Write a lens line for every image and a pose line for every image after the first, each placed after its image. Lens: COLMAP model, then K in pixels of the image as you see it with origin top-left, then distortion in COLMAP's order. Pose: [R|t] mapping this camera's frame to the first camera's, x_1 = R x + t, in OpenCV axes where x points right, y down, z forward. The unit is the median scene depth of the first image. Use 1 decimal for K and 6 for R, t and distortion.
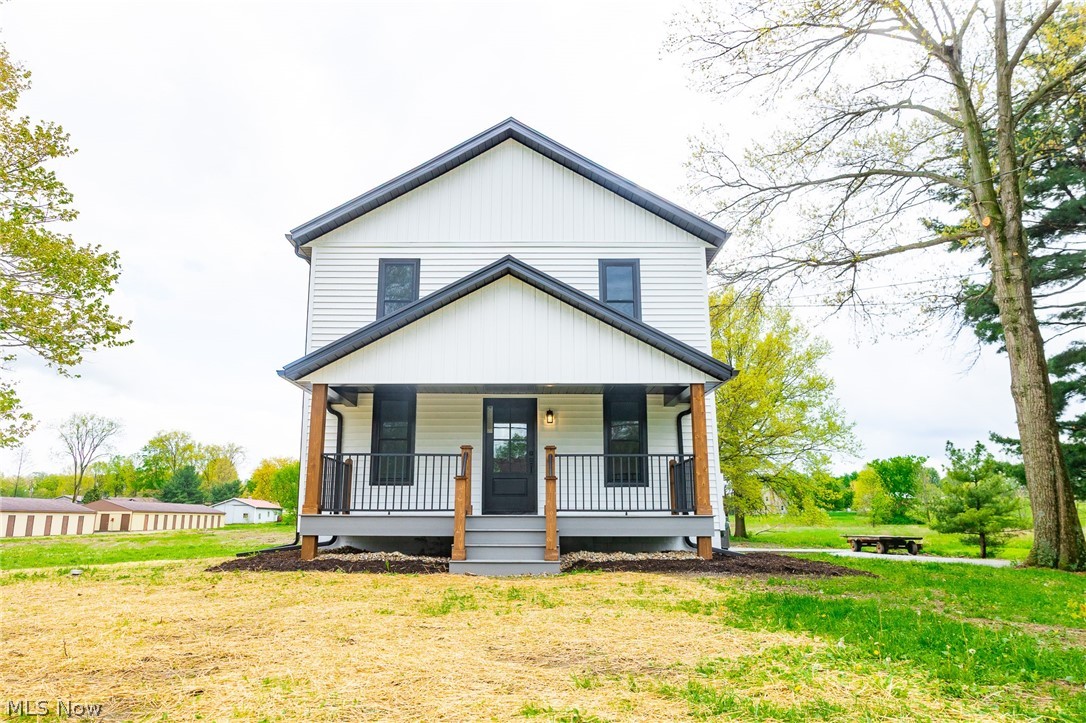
lens RADIAL K [[738.2, 0, 542.3], [0, 738.2, 359.0], [0, 0, 1]] dist [0.030389, -0.008467]
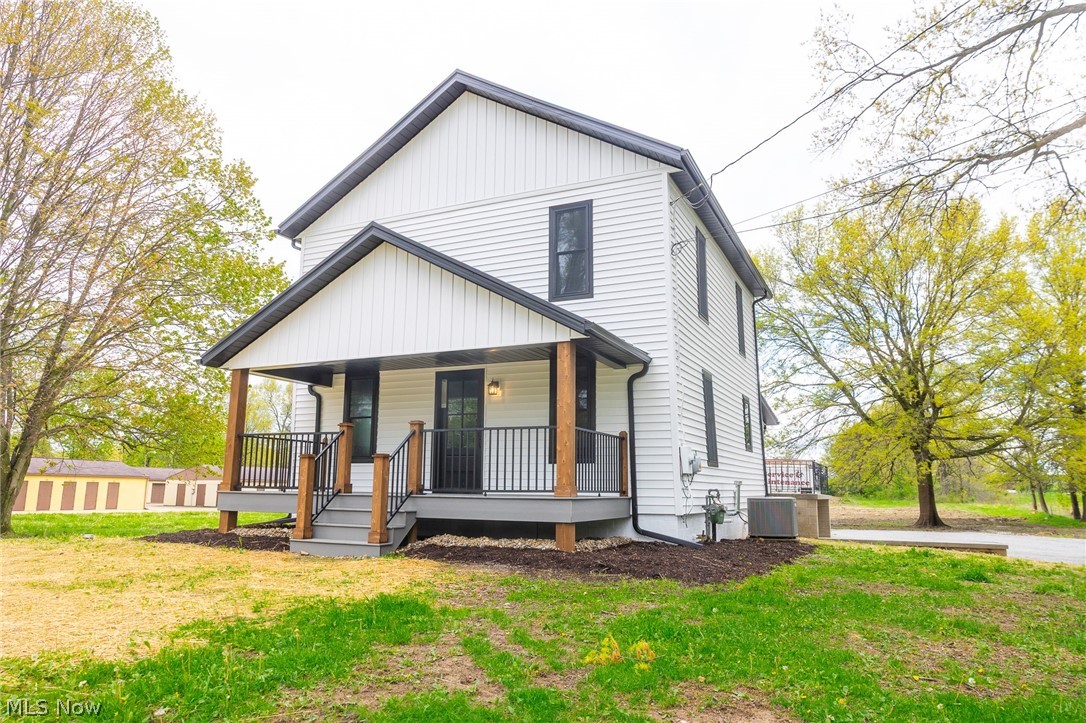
lens RADIAL K [[738.2, 0, 540.8], [0, 738.2, 362.3], [0, 0, 1]] dist [0.030389, -0.008467]
pose [[0.892971, -0.062979, -0.445686, 0.471787], [0.083354, 0.996175, 0.026239, 0.026696], [0.442329, -0.060580, 0.894805, 0.200988]]
